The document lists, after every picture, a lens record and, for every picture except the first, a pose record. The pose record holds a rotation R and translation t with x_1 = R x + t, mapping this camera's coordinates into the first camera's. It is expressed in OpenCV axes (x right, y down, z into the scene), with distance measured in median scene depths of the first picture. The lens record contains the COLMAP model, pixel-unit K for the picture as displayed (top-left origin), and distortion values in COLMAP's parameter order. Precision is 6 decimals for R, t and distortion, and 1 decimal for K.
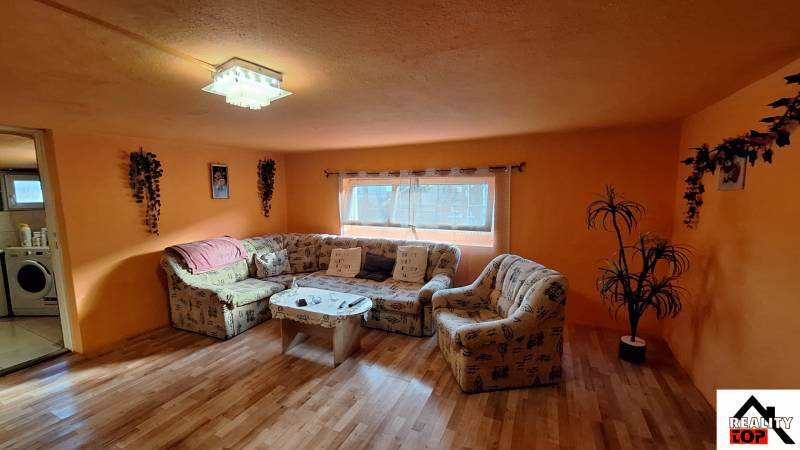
lens RADIAL K [[315.8, 0, 400.0], [0, 315.8, 225.0], [0, 0, 1]] dist [-0.000553, -0.000108]
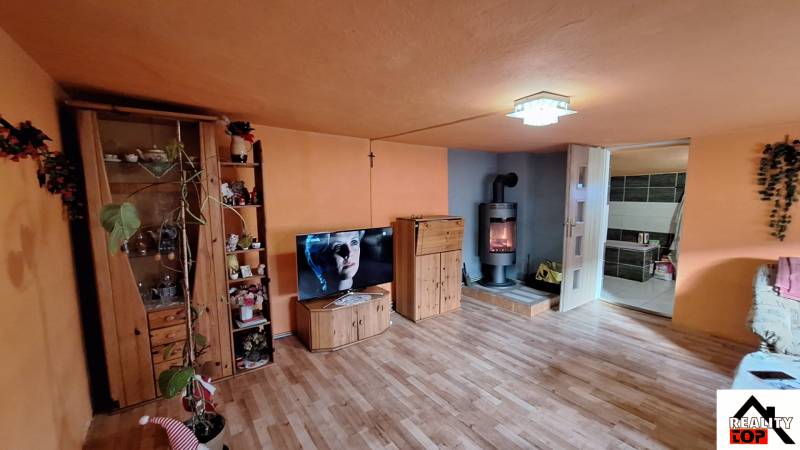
lens RADIAL K [[318.3, 0, 400.0], [0, 318.3, 225.0], [0, 0, 1]] dist [-0.000955, -0.000032]
pose [[-0.479793, 0.103533, -0.871252, 0.452069], [-0.093505, 0.981324, 0.168106, -0.058297], [0.872385, 0.162123, -0.461151, 0.539898]]
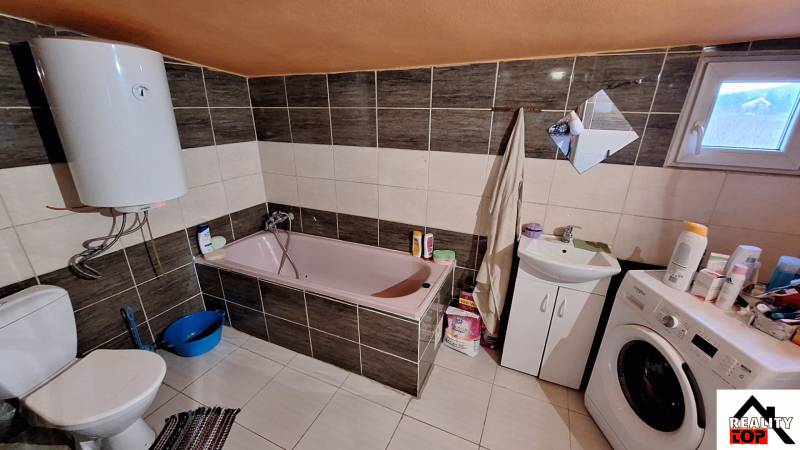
lens RADIAL K [[315.8, 0, 400.0], [0, 315.8, 225.0], [0, 0, 1]] dist [-0.000553, -0.000108]
pose [[0.021925, 0.359454, -0.932905, -1.075393], [-0.124406, 0.926858, 0.354200, -0.092201], [0.991989, 0.108293, 0.065040, 0.812644]]
